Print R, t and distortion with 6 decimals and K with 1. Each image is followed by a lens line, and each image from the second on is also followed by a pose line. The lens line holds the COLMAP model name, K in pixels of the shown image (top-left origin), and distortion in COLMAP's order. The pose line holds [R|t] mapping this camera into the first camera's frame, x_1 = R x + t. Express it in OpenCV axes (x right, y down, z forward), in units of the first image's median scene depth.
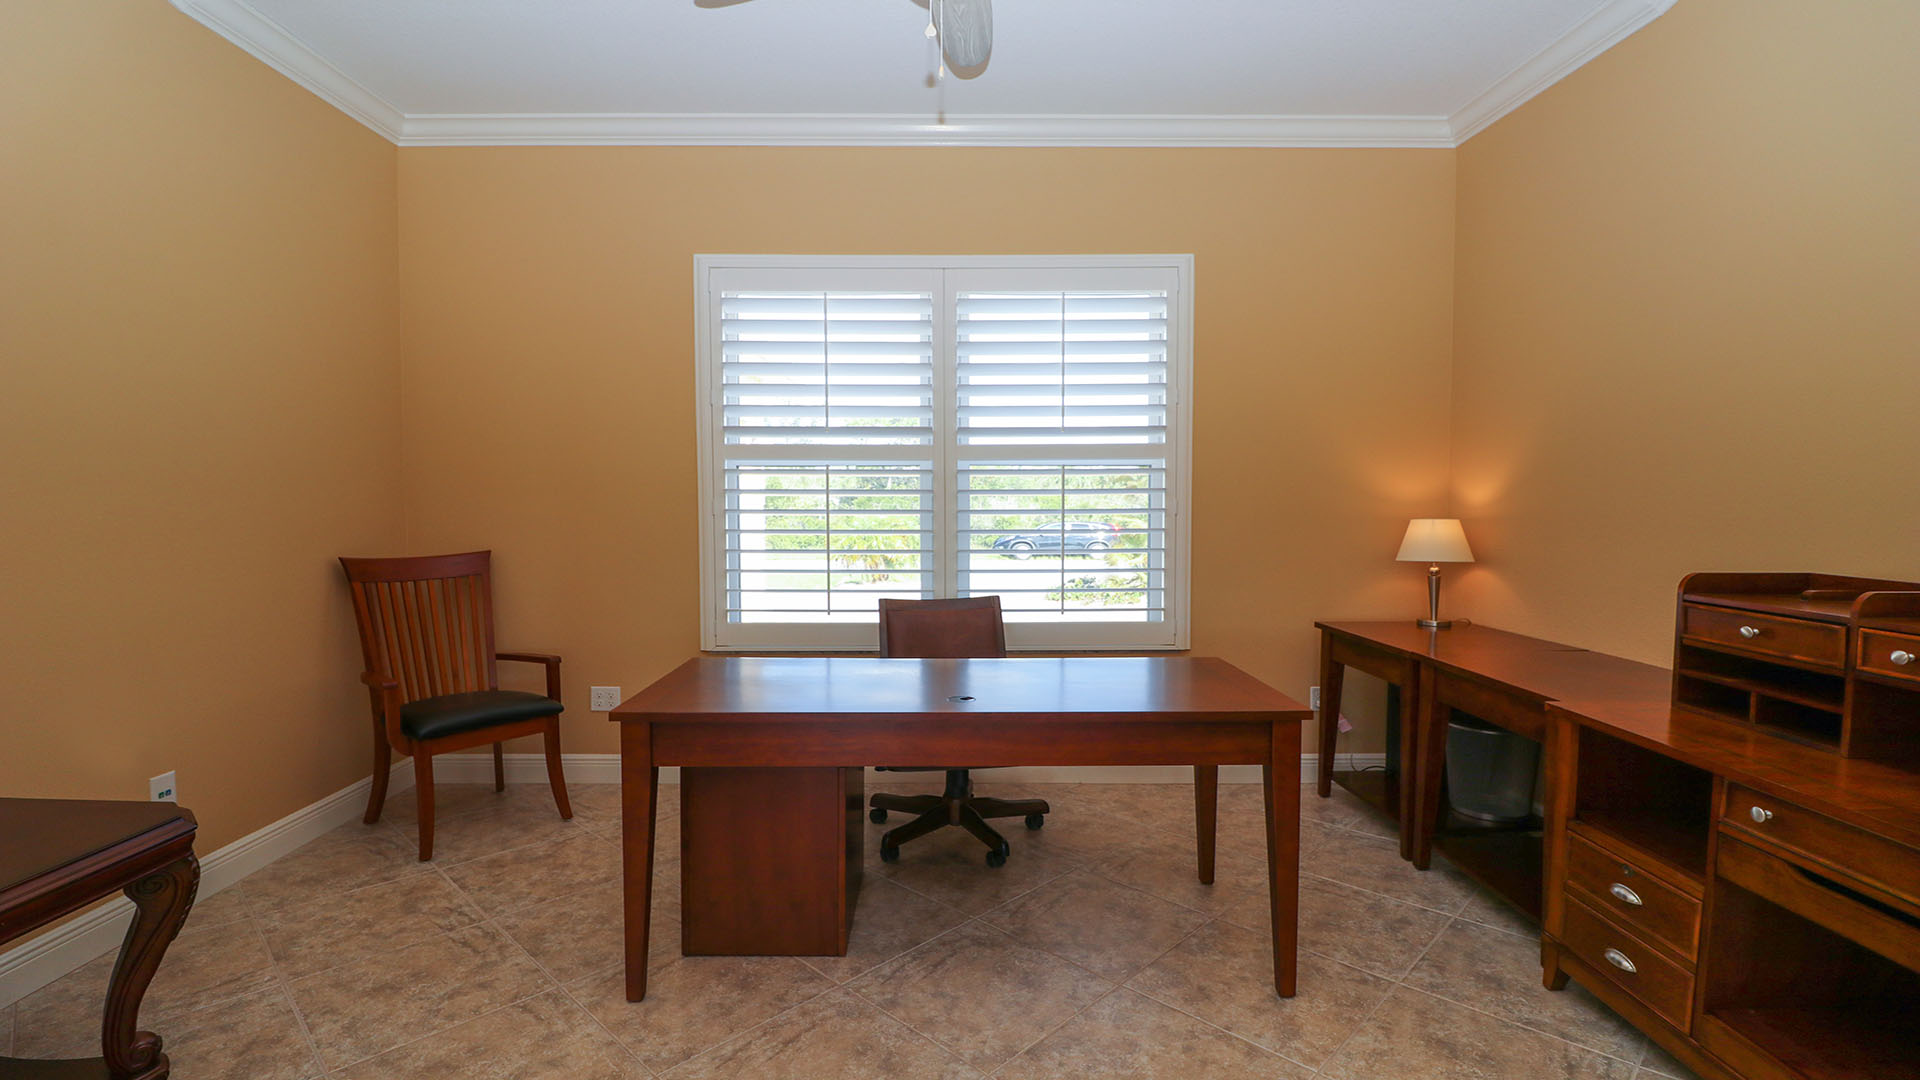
lens RADIAL K [[844.5, 0, 960.0], [0, 844.5, 540.0], [0, 0, 1]] dist [0.000887, 0.000006]
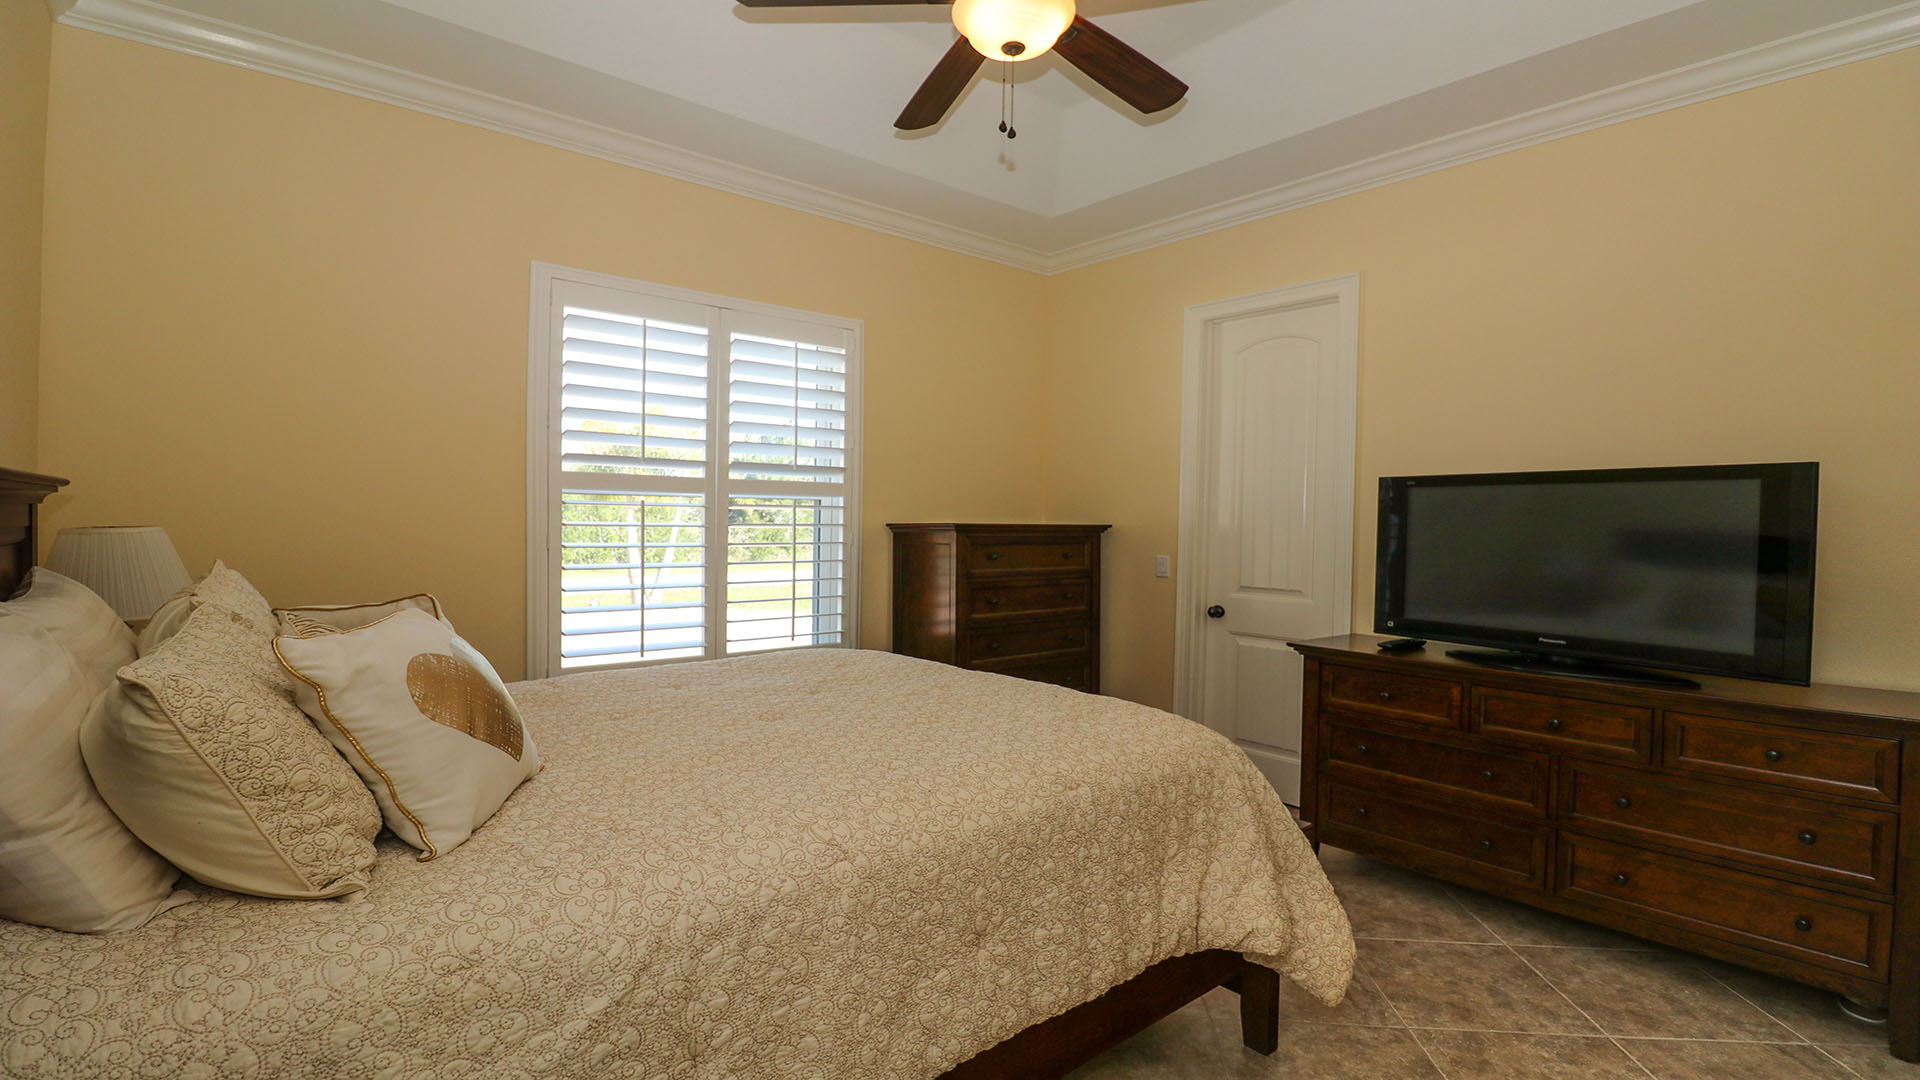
lens RADIAL K [[896.8, 0, 960.0], [0, 896.8, 540.0], [0, 0, 1]] dist [0.000226, -0.000048]
pose [[0.763150, -0.003010, 0.646214, -0.534563], [0.030145, 0.999066, -0.030947, 0.002951], [-0.645518, 0.043098, 0.762528, -0.006132]]
